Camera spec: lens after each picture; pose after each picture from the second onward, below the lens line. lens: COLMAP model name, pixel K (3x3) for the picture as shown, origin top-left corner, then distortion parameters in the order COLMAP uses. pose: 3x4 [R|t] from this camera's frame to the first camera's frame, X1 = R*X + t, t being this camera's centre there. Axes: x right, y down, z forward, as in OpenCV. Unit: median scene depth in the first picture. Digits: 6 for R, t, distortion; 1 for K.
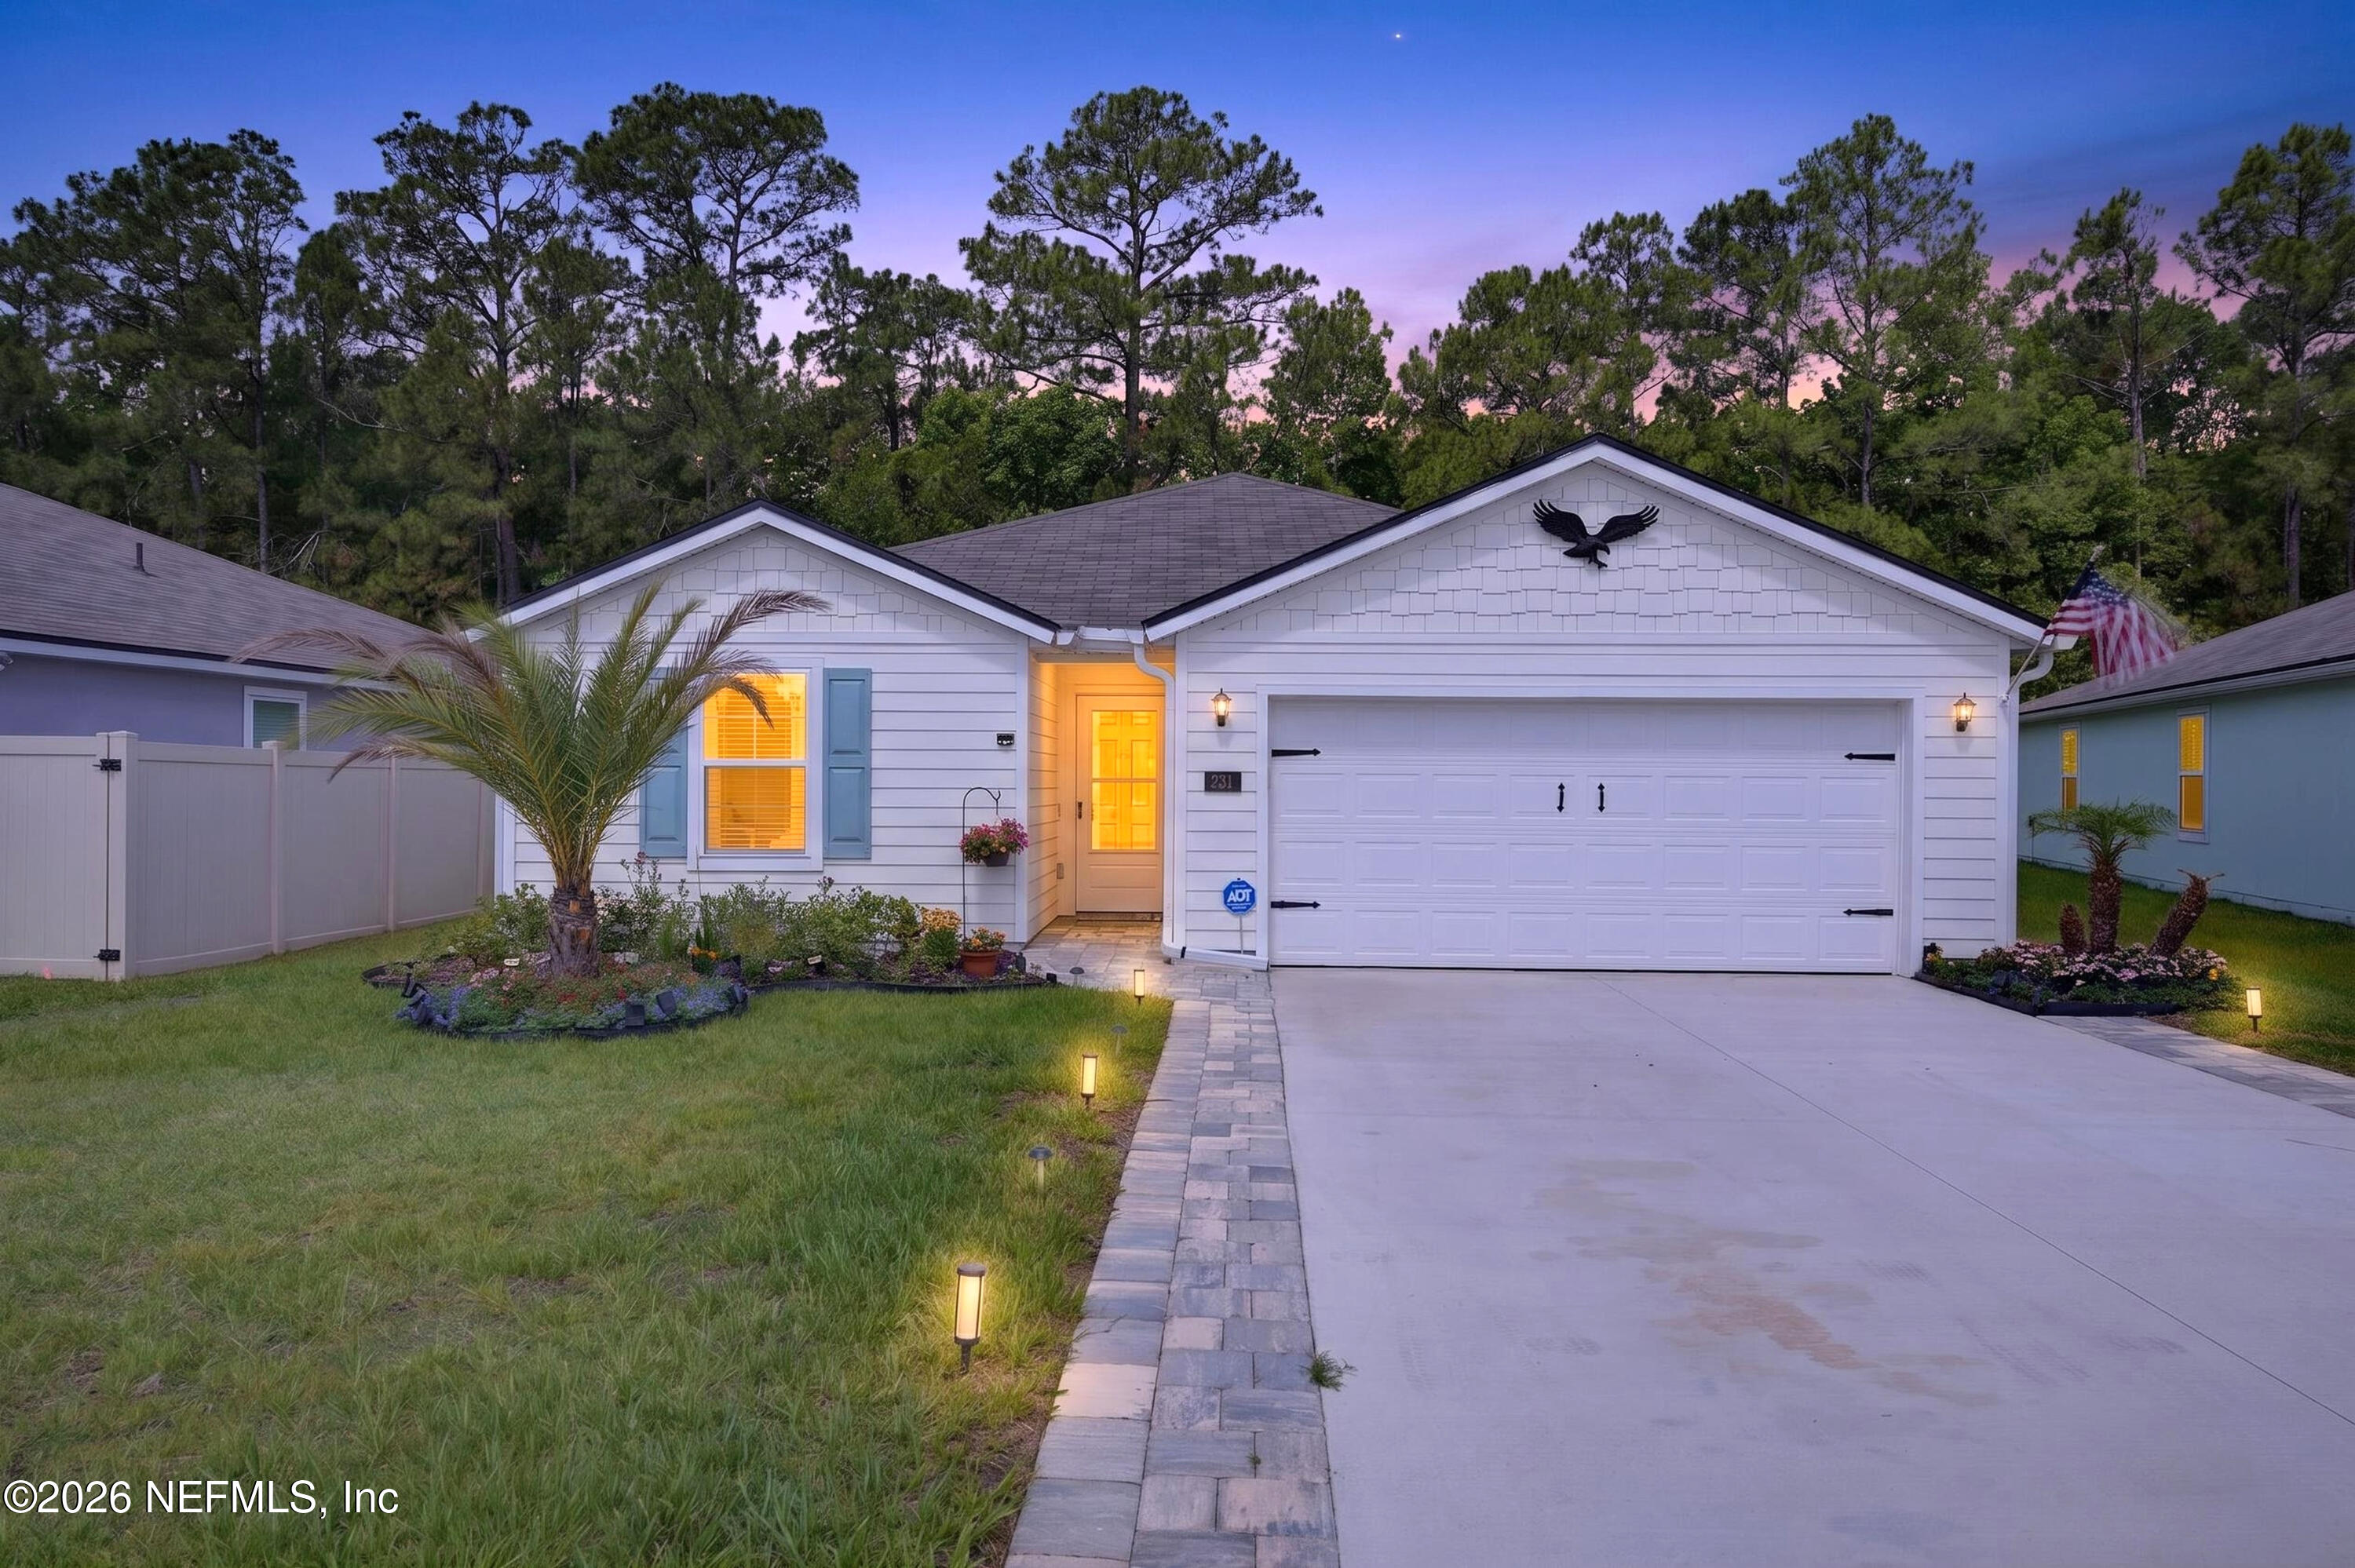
lens RADIAL K [[1563.4, 0, 1177.5], [0, 1563.4, 784.0], [0, 0, 1]] dist [-0.002518, 0.004887]
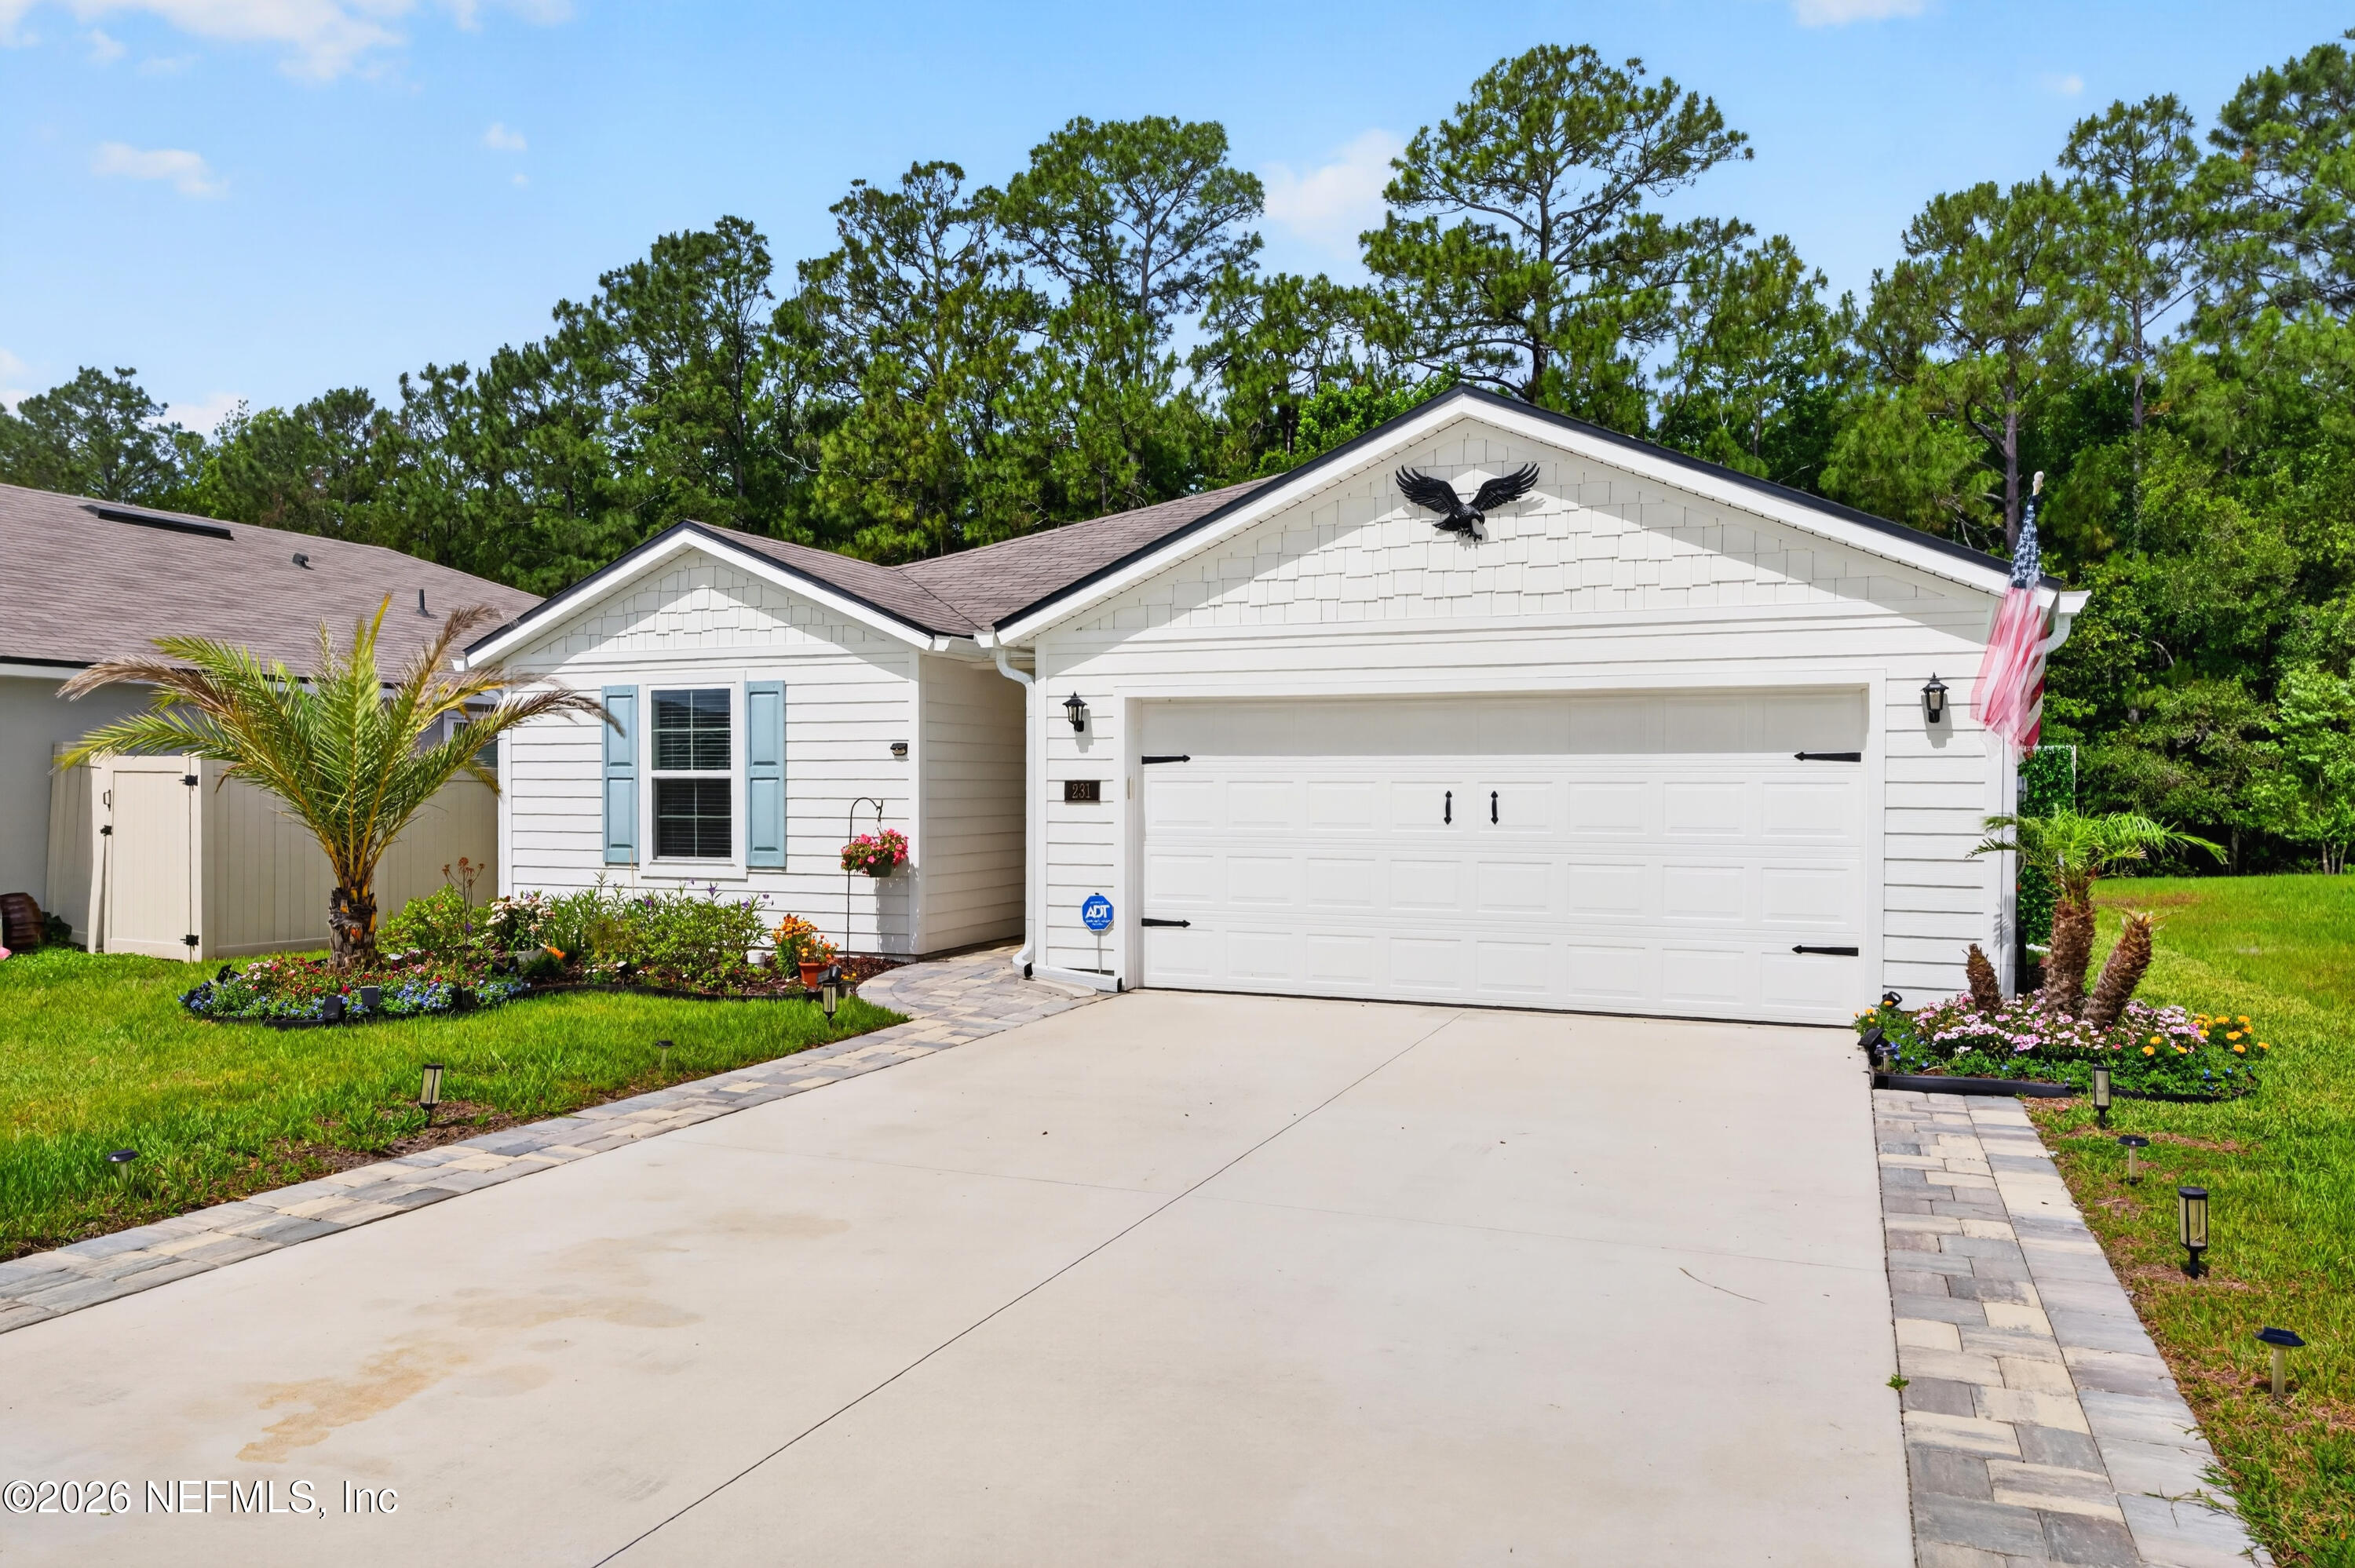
lens RADIAL K [[1593.1, 0, 1184.2], [0, 1593.1, 814.5], [0, 0, 1]] dist [-0.018311, 0.030346]
pose [[0.938156, 0.001343, -0.346211, 0.108746], [0.003280, 0.999913, 0.012769, 0.000193], [0.346198, -0.013115, 0.938070, 0.030856]]
